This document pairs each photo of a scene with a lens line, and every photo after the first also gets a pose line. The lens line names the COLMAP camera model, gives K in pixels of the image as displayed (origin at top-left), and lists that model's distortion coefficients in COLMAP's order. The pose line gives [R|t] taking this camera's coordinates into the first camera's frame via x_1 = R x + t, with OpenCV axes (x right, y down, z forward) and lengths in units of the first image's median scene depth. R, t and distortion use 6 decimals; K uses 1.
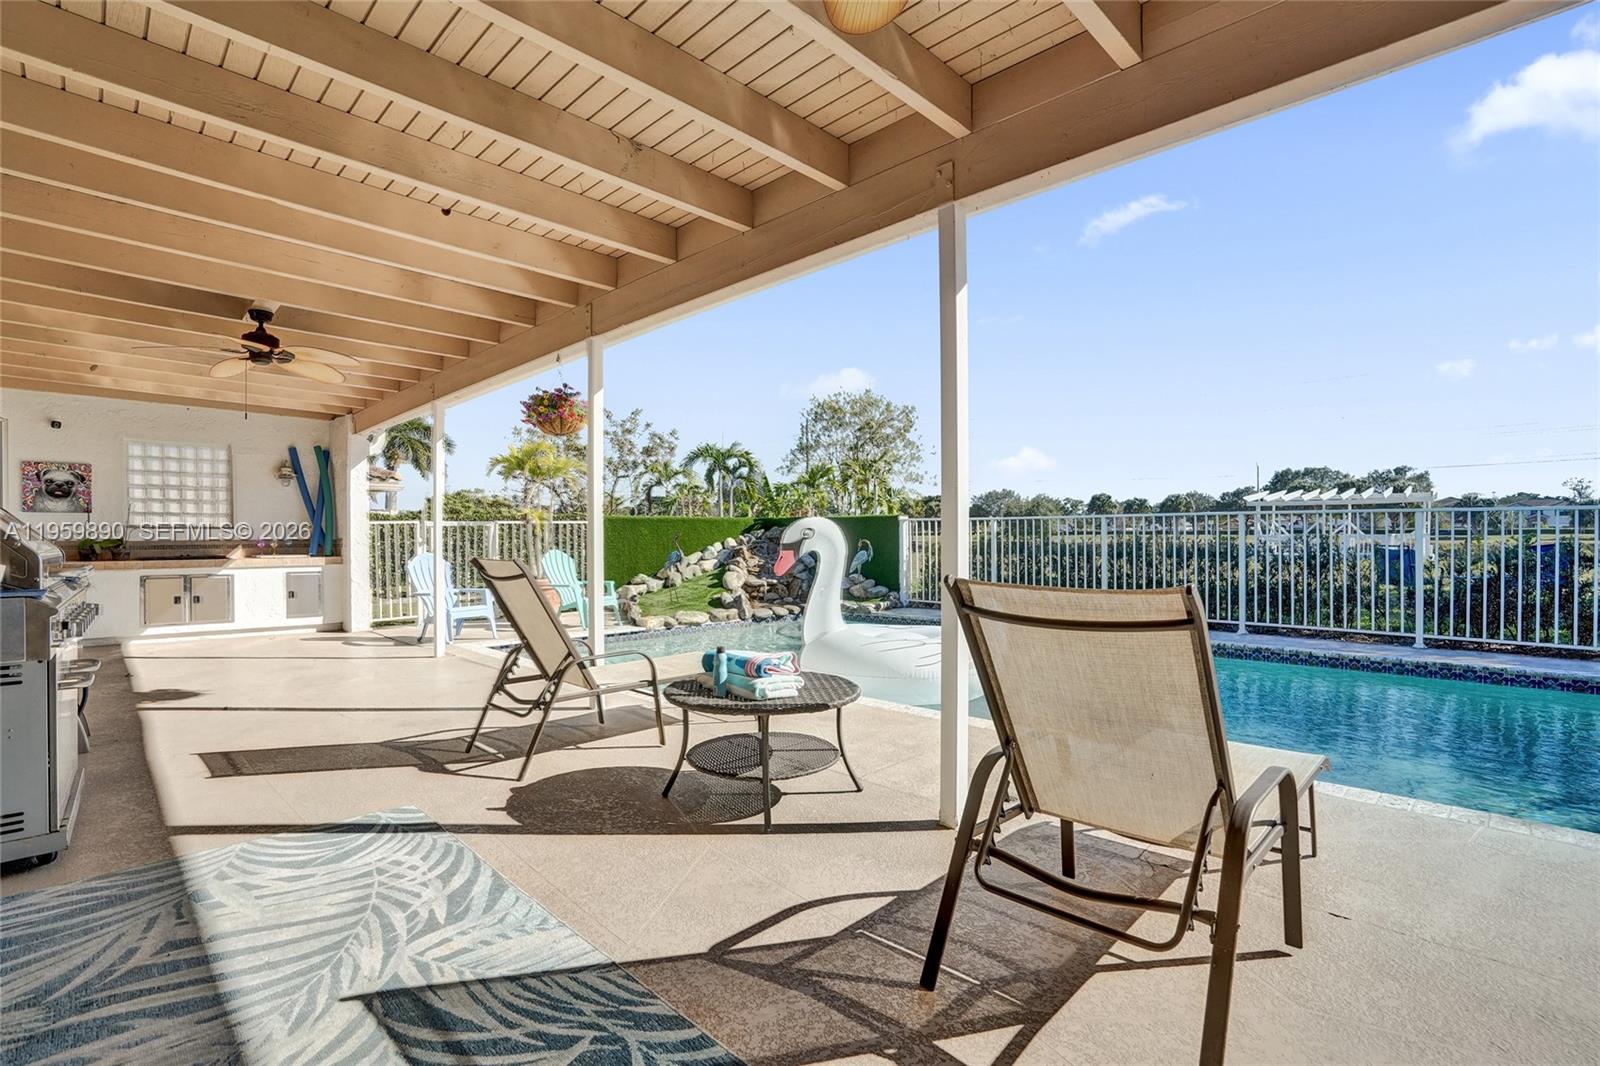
lens RADIAL K [[746.1, 0, 795.1], [0, 746.1, 531.7], [0, 0, 1]] dist [-0.061369, 0.027464]
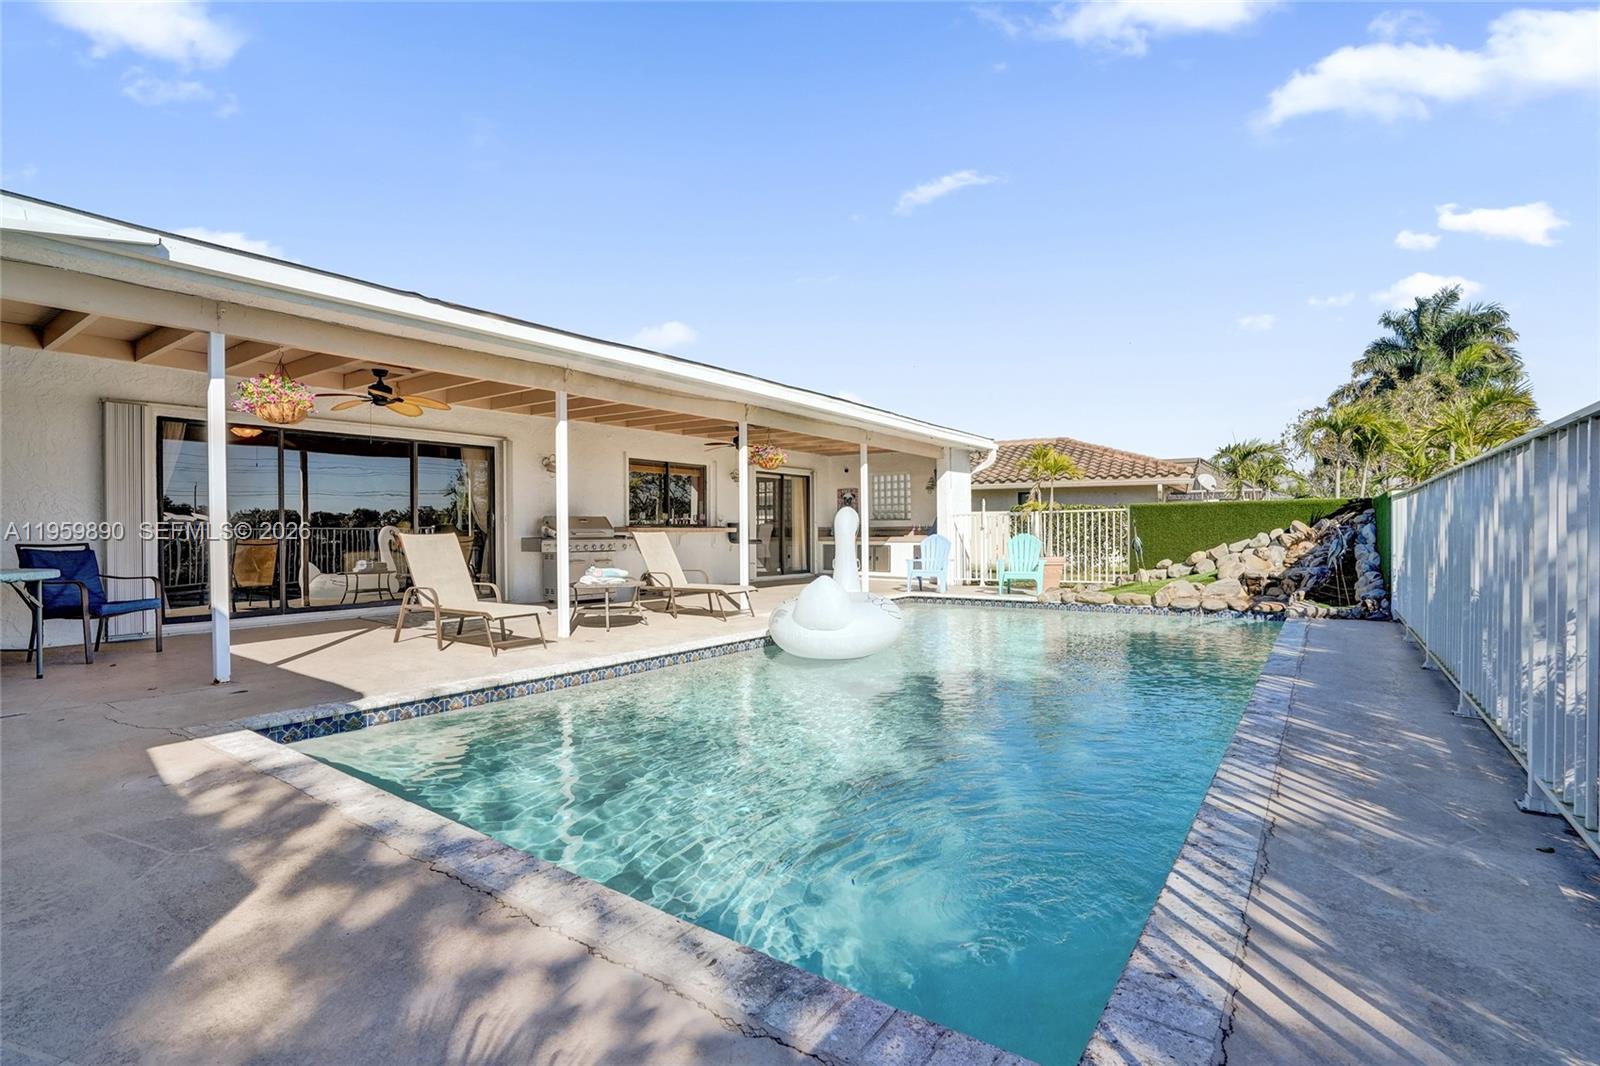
lens RADIAL K [[746.1, 0, 795.1], [0, 746.1, 531.7], [0, 0, 1]] dist [-0.061369, 0.027464]
pose [[0.164168, 0.004414, -0.986423, 1.066216], [0.009573, 0.999936, 0.006067, 0.012131], [0.986386, -0.010439, 0.164115, 0.503348]]
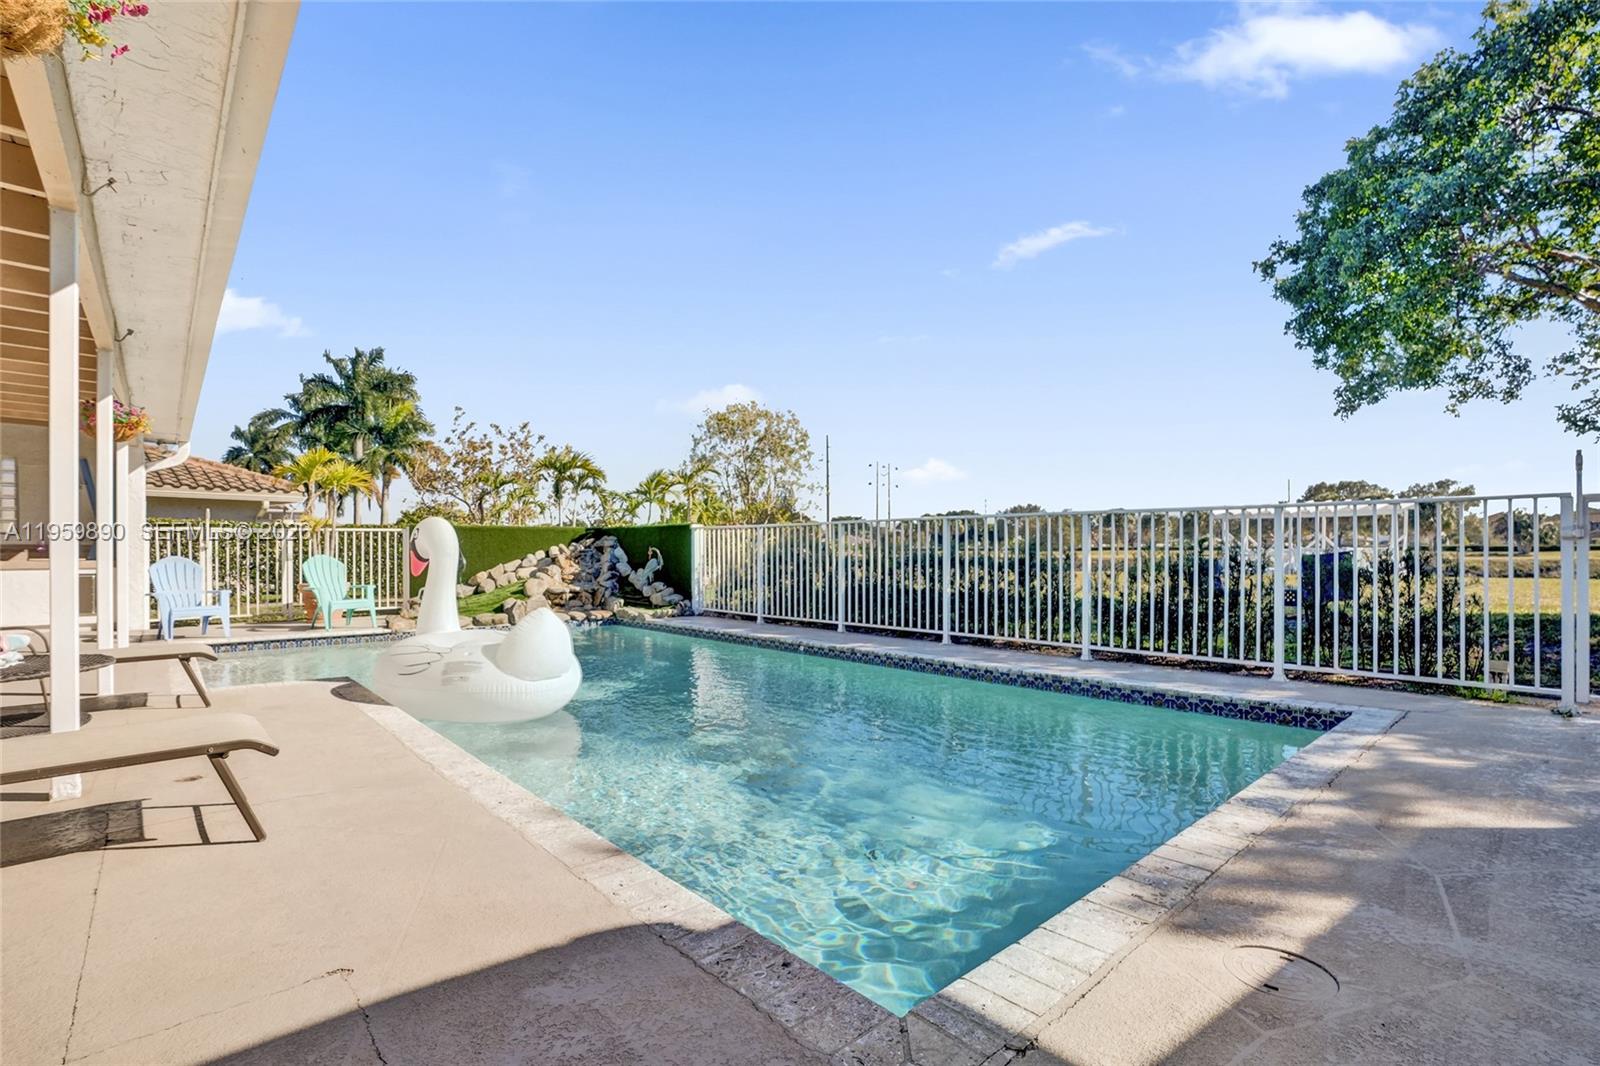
lens RADIAL K [[746.1, 0, 795.1], [0, 746.1, 531.7], [0, 0, 1]] dist [-0.061369, 0.027464]
pose [[0.997912, 0.001970, -0.064554, 0.509912], [-0.003345, 0.999770, -0.021202, 0.014277], [0.064498, 0.021374, 0.997689, 0.014851]]
